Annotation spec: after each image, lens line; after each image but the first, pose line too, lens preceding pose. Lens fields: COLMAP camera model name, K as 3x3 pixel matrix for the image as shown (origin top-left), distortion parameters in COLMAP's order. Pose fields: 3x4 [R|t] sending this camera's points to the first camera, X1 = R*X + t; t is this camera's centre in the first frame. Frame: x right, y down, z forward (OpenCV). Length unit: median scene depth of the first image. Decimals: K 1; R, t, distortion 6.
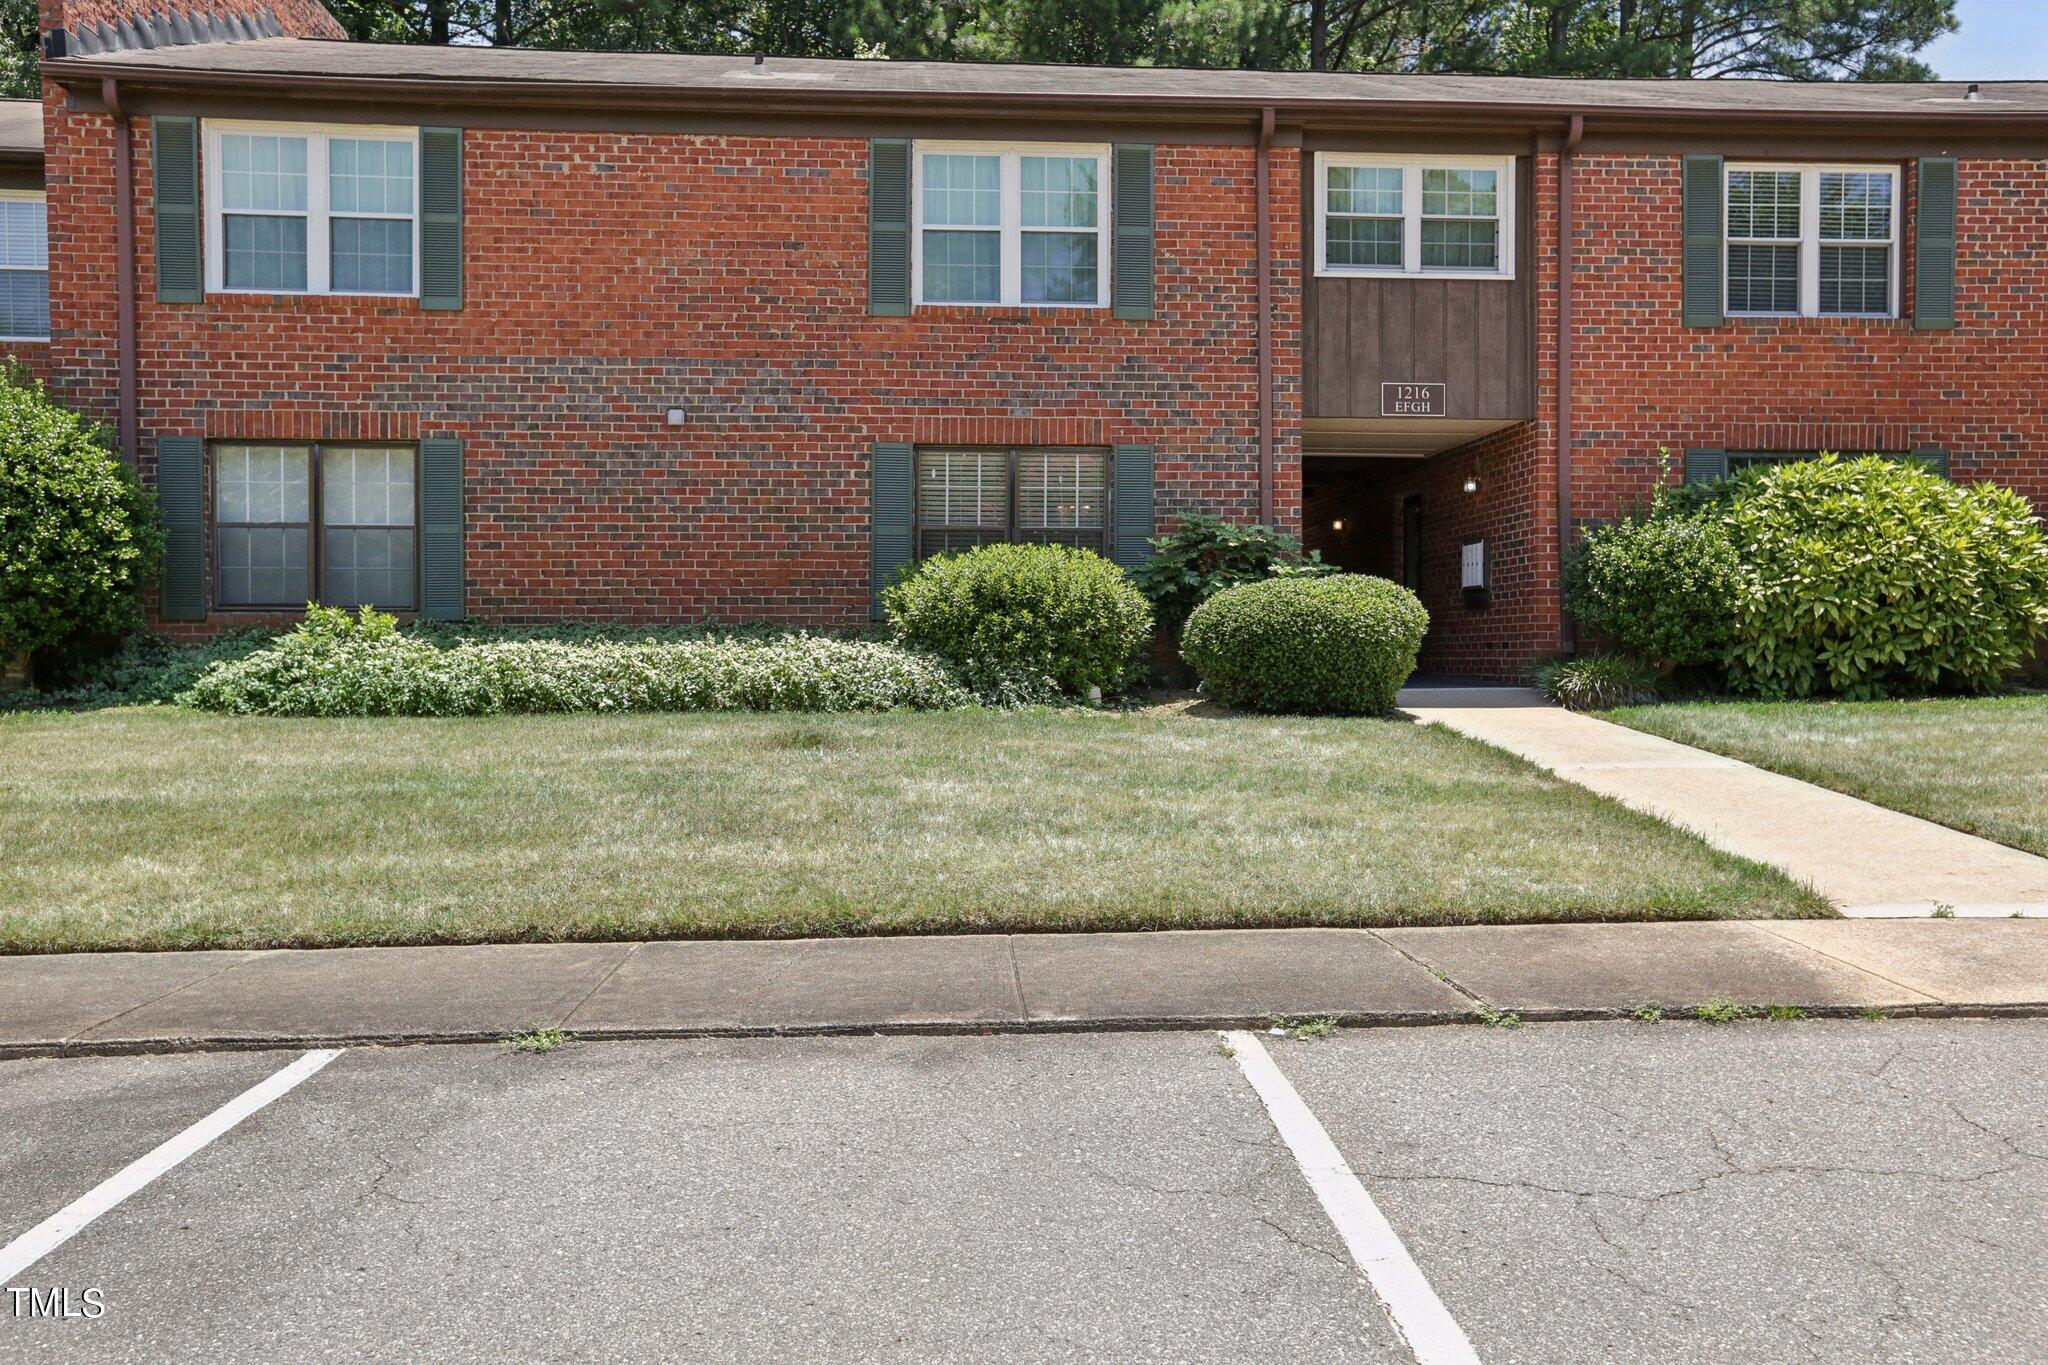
lens RADIAL K [[1678.4, 0, 1040.4], [0, 1678.4, 688.1], [0, 0, 1]] dist [0.006907, 0.073590]
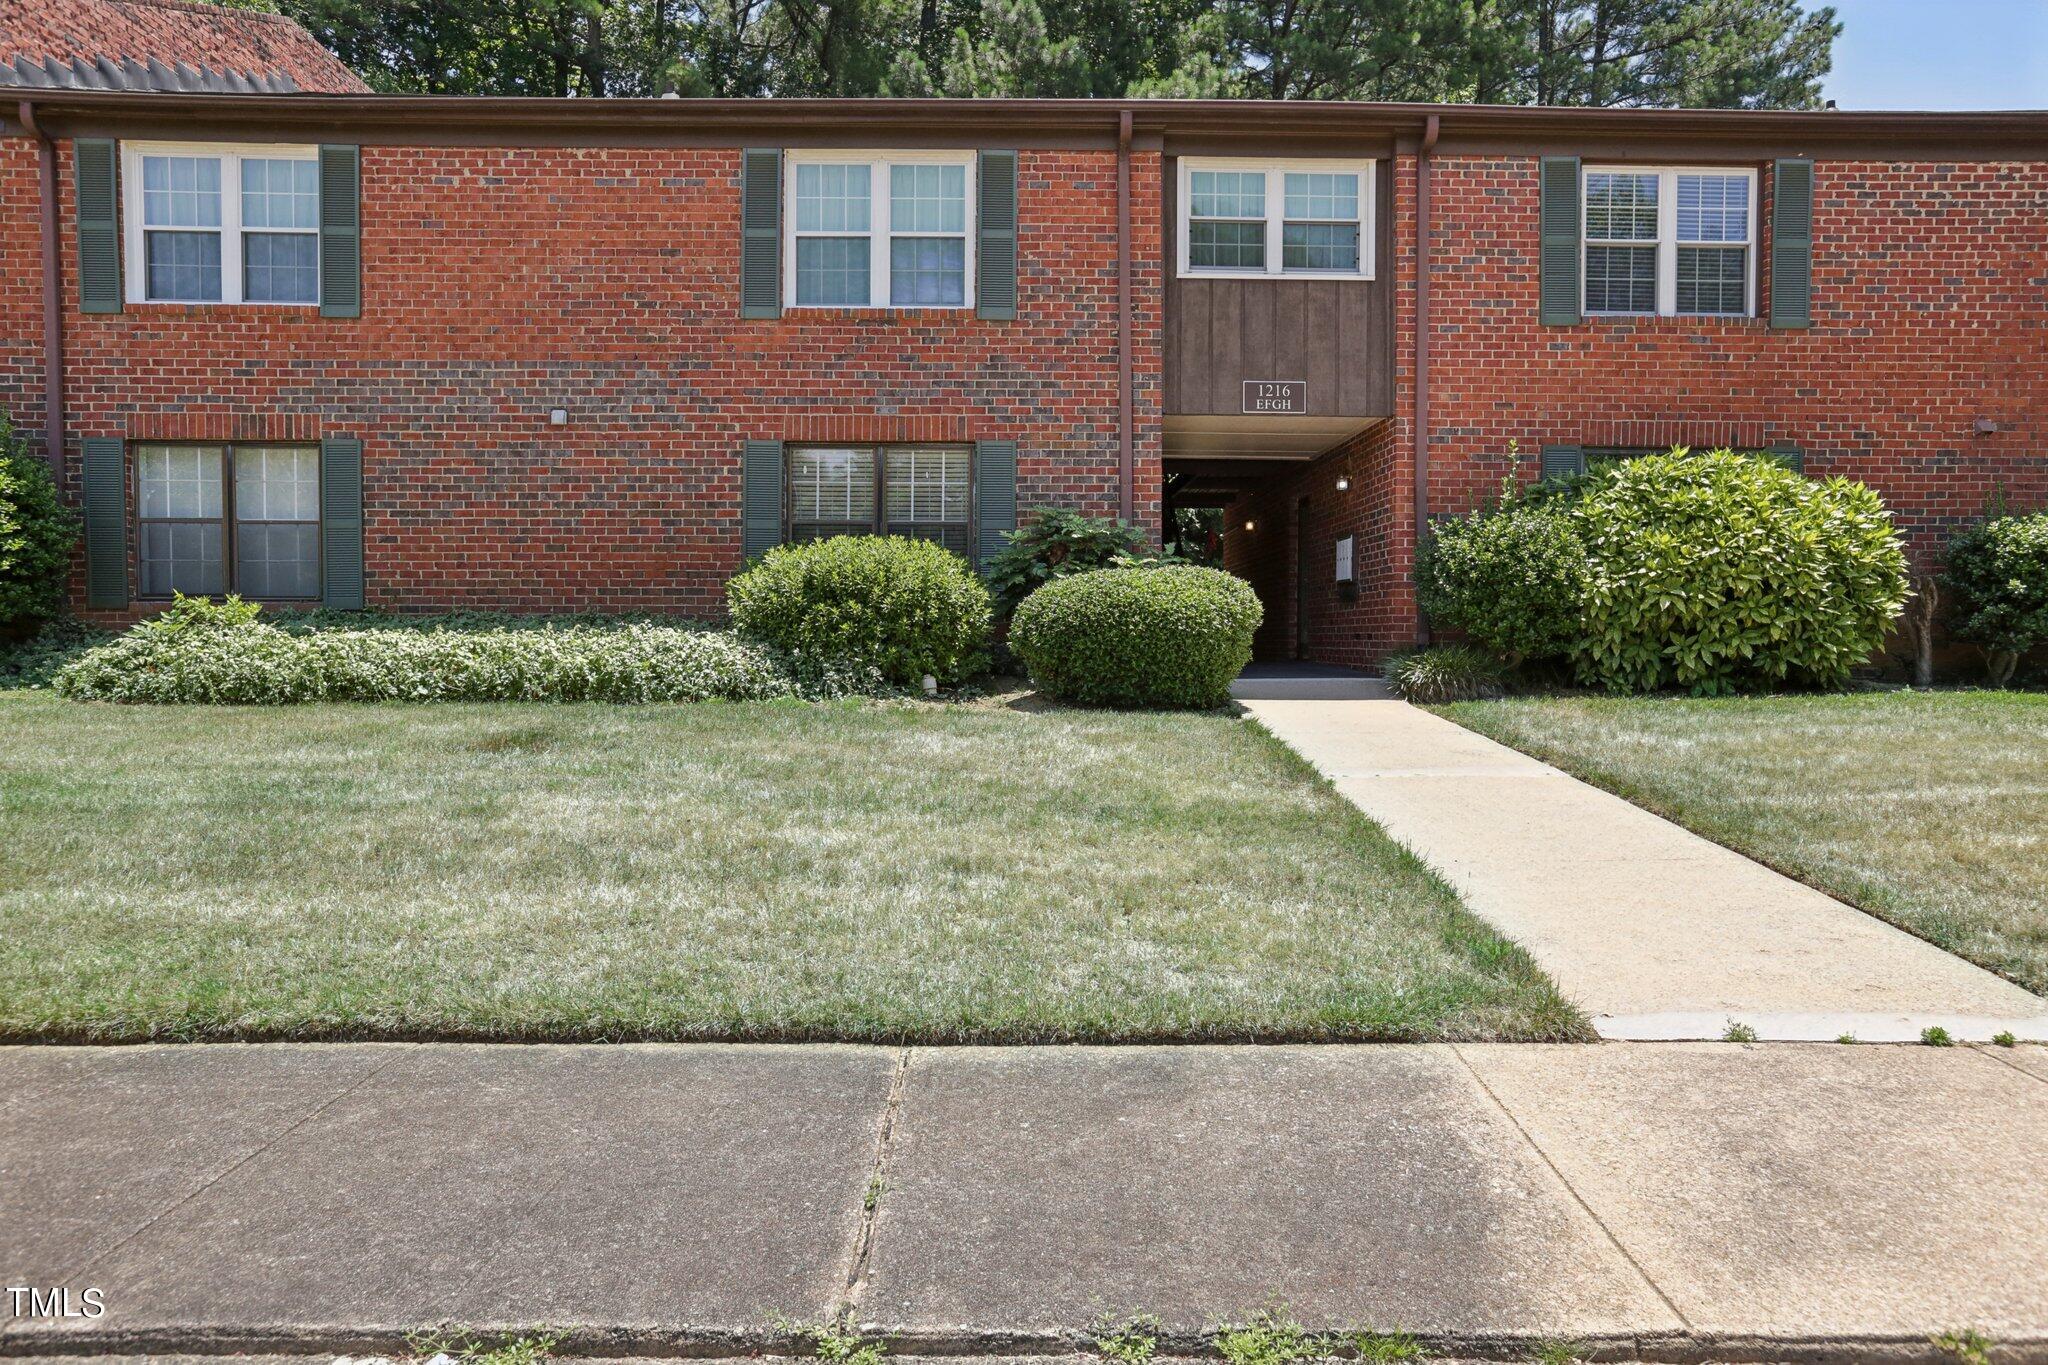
lens RADIAL K [[1277.7, 0, 1033.6], [0, 1277.7, 685.0], [0, 0, 1]] dist [-0.028849, 0.039586]
pose [[0.998093, 0.006785, -0.061347, 0.130696], [-0.005687, 0.999821, 0.018056, -0.009444], [0.061459, -0.017673, 0.997953, 0.220461]]
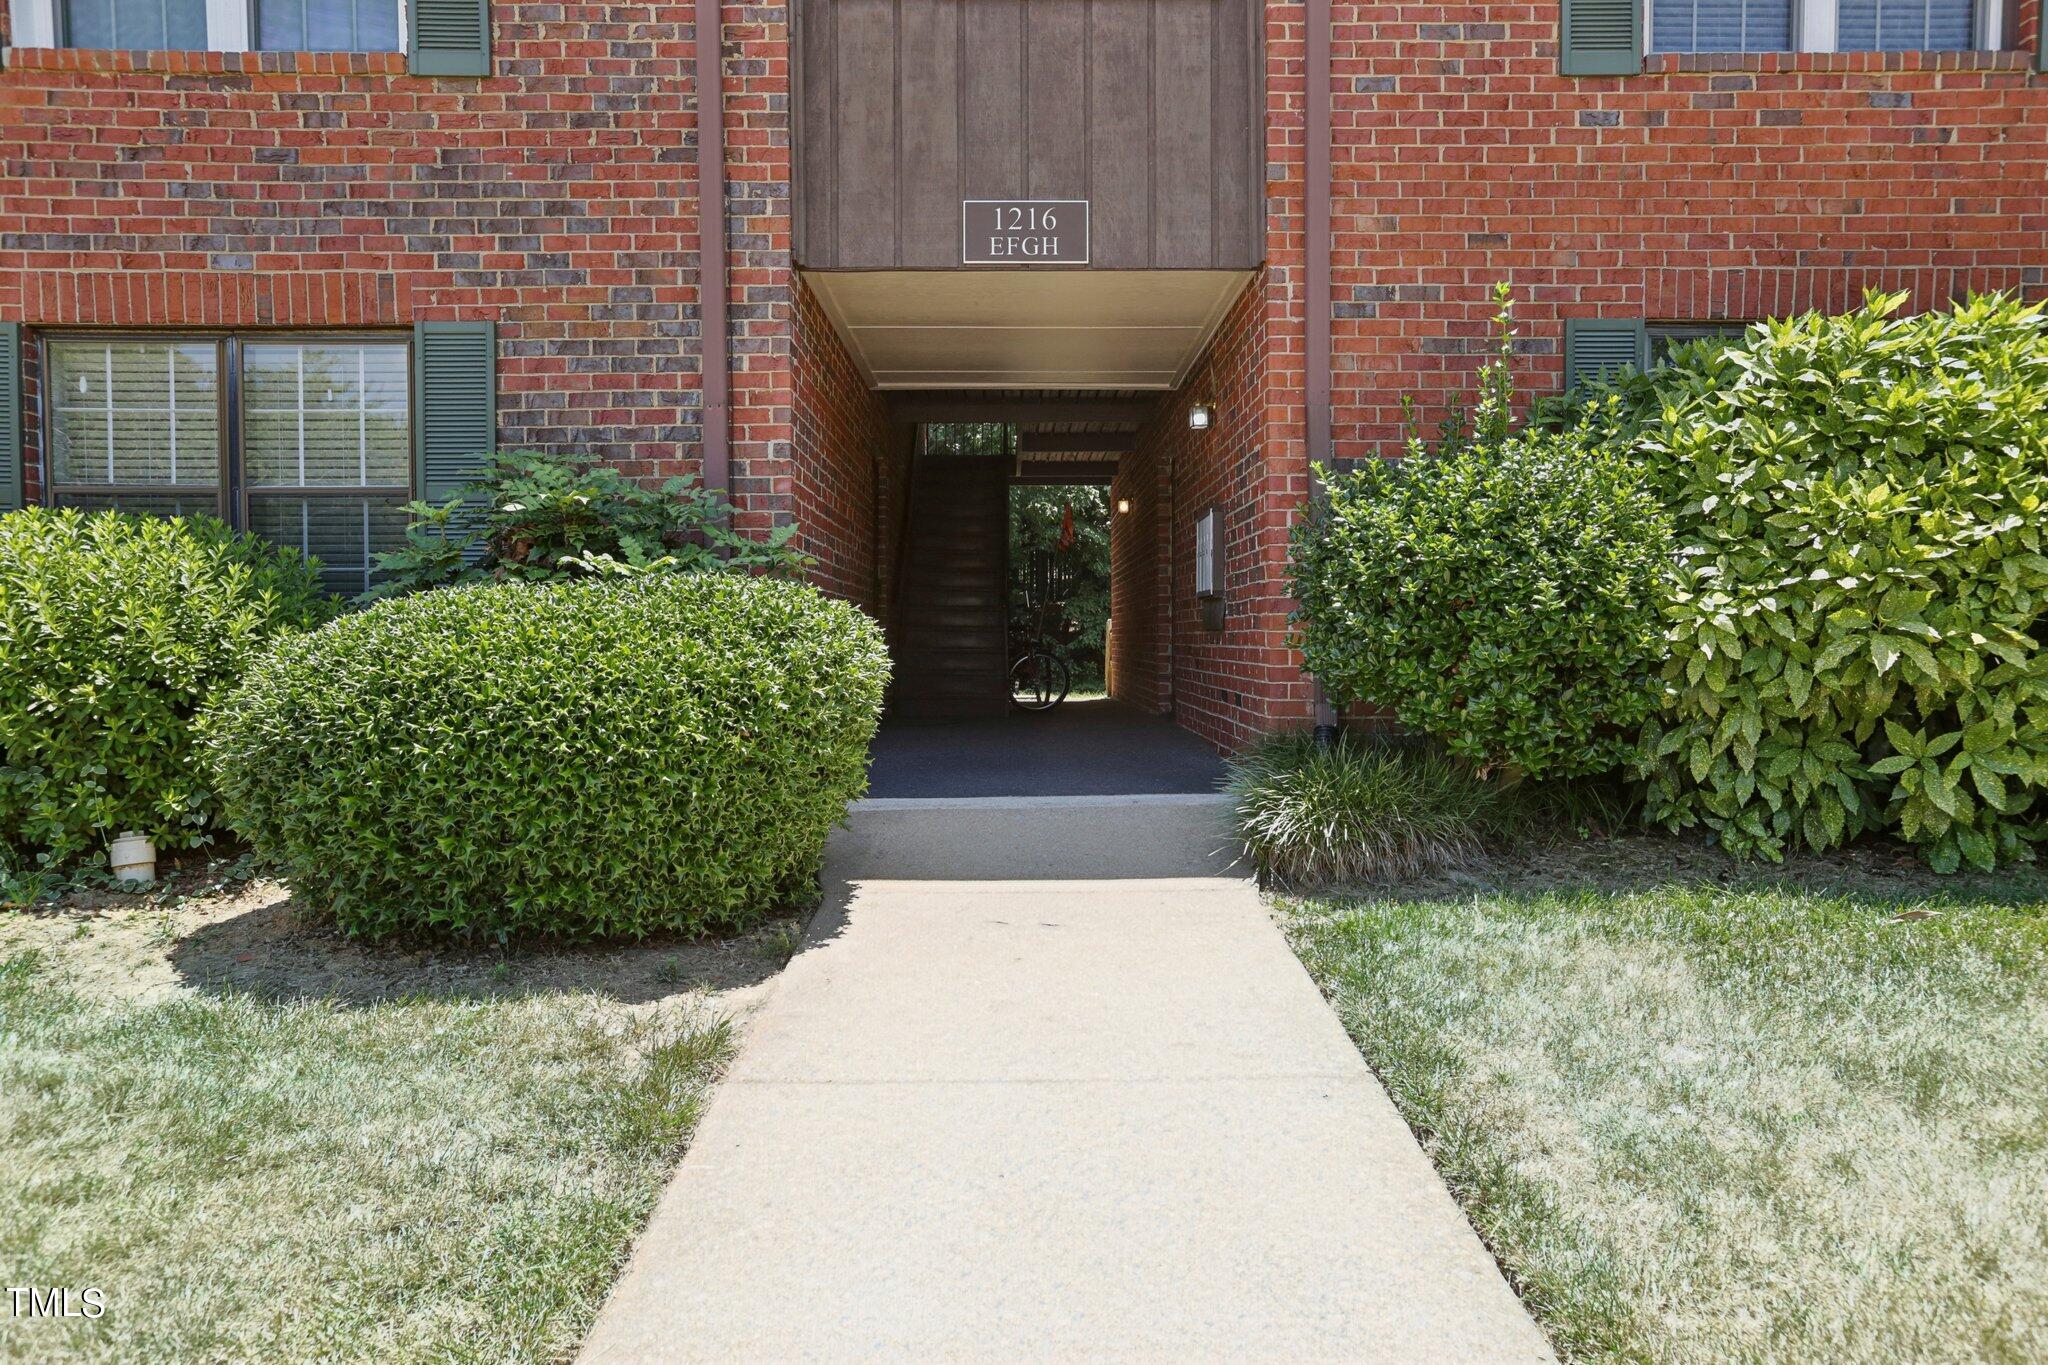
lens RADIAL K [[1277.7, 0, 1022.8], [0, 1277.7, 685.6], [0, 0, 1]] dist [-0.028849, 0.039586]
pose [[0.997080, -0.000539, -0.076364, 0.264273], [0.002023, 0.999810, 0.019366, -0.042460], [0.076340, -0.019464, 0.996892, 0.639995]]
